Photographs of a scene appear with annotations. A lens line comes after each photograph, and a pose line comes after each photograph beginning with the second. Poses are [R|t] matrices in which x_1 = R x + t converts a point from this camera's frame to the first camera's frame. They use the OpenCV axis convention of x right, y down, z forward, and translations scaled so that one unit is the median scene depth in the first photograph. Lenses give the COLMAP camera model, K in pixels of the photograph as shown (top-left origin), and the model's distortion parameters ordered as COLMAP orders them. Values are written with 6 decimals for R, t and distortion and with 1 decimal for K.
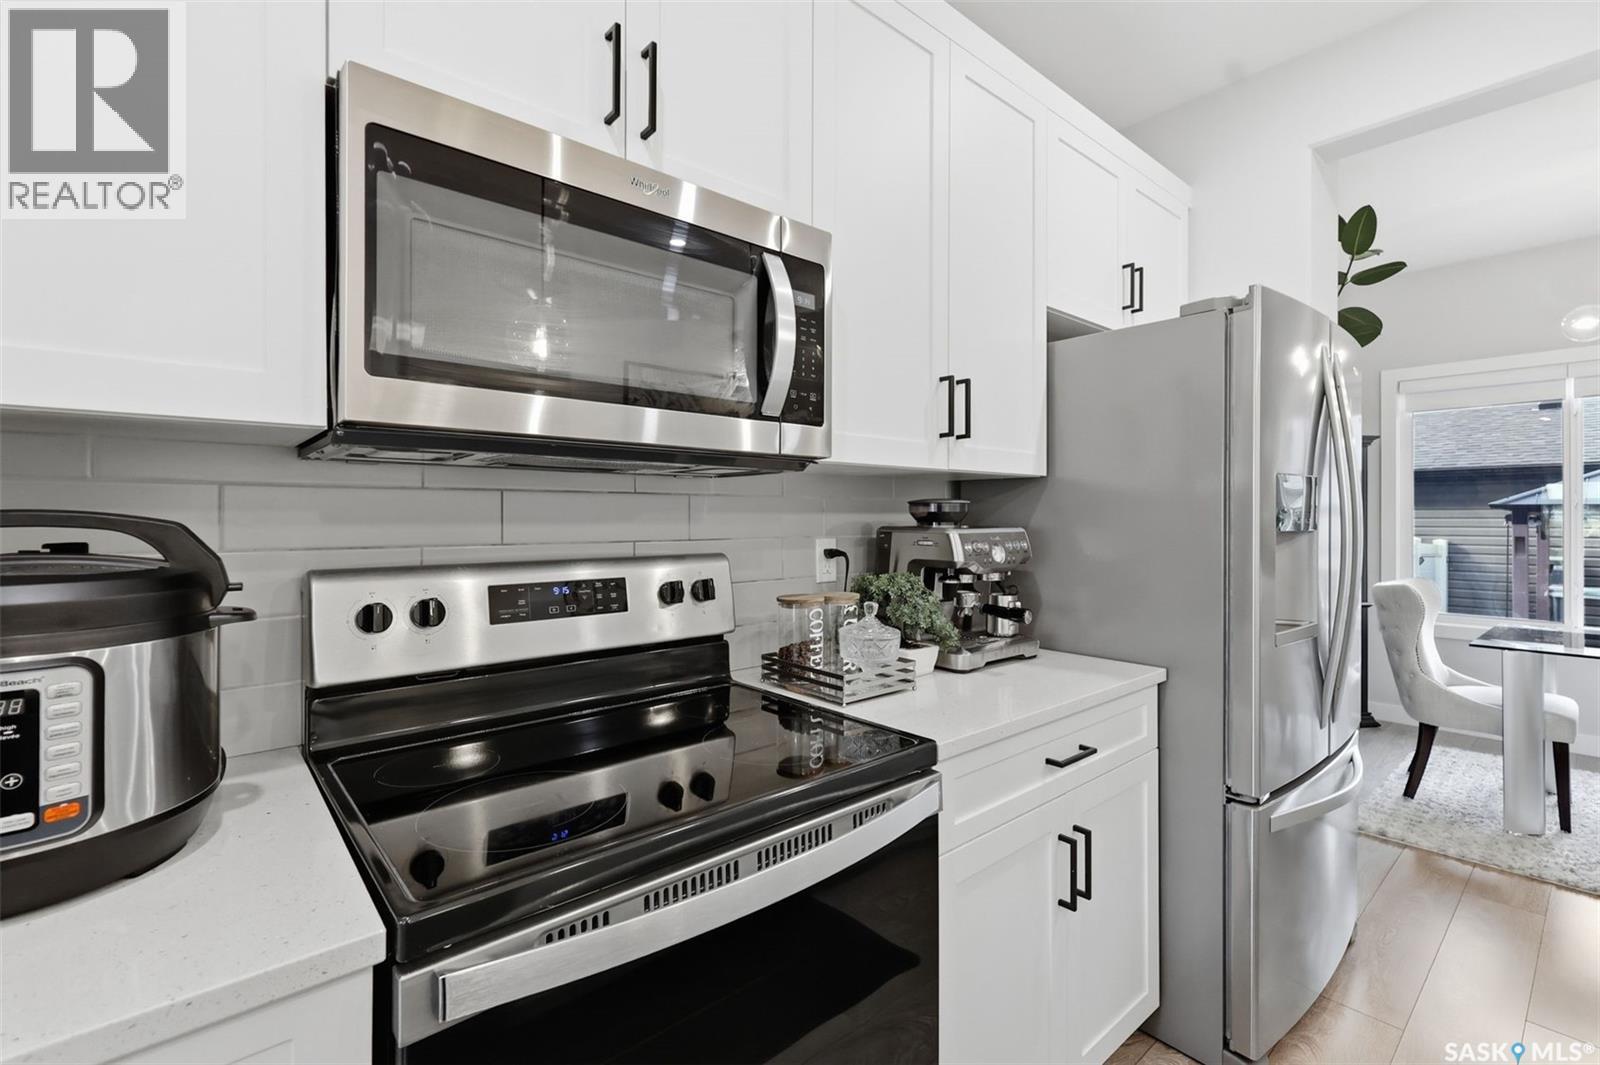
lens RADIAL K [[704.6, 0, 803.7], [0, 704.6, 520.5], [0, 0, 1]] dist [0.001864, 0.000047]
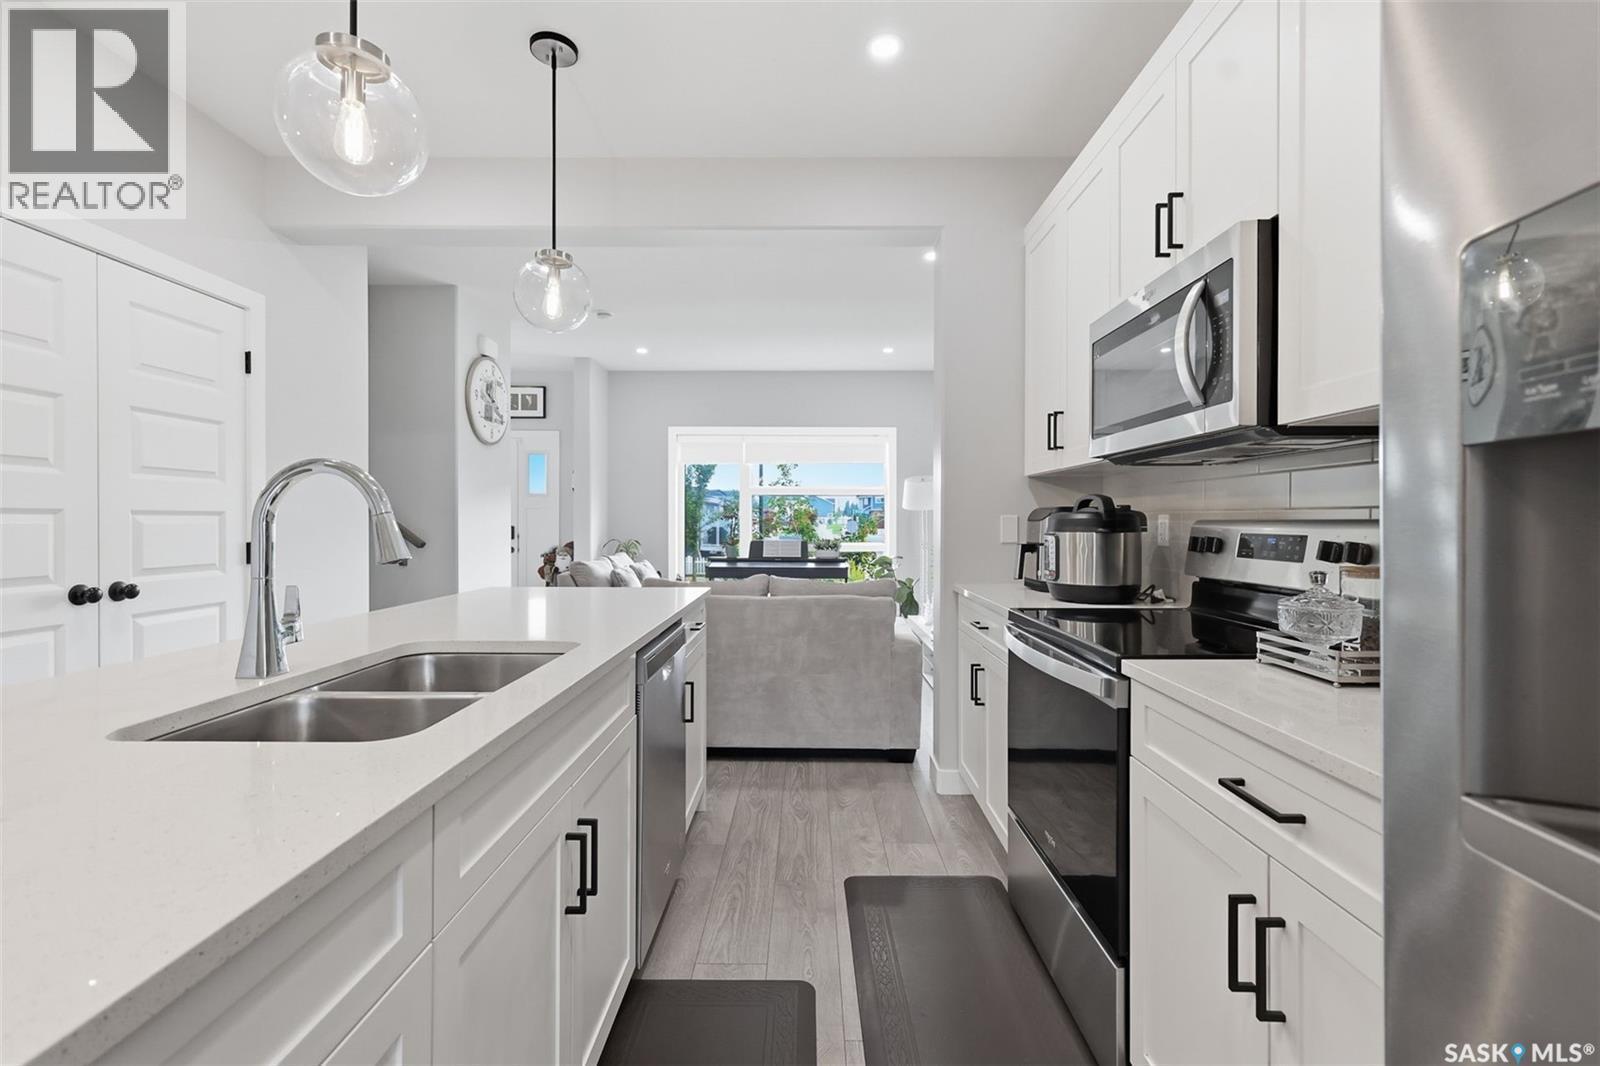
lens RADIAL K [[704.6, 0, 803.7], [0, 704.6, 521.0], [0, 0, 1]] dist [0.001864, 0.000047]
pose [[-0.654507, 0.002713, -0.756051, 0.625197], [-0.005791, 0.999946, 0.008601, 0.025215], [0.756034, 0.010007, -0.654456, 0.572356]]
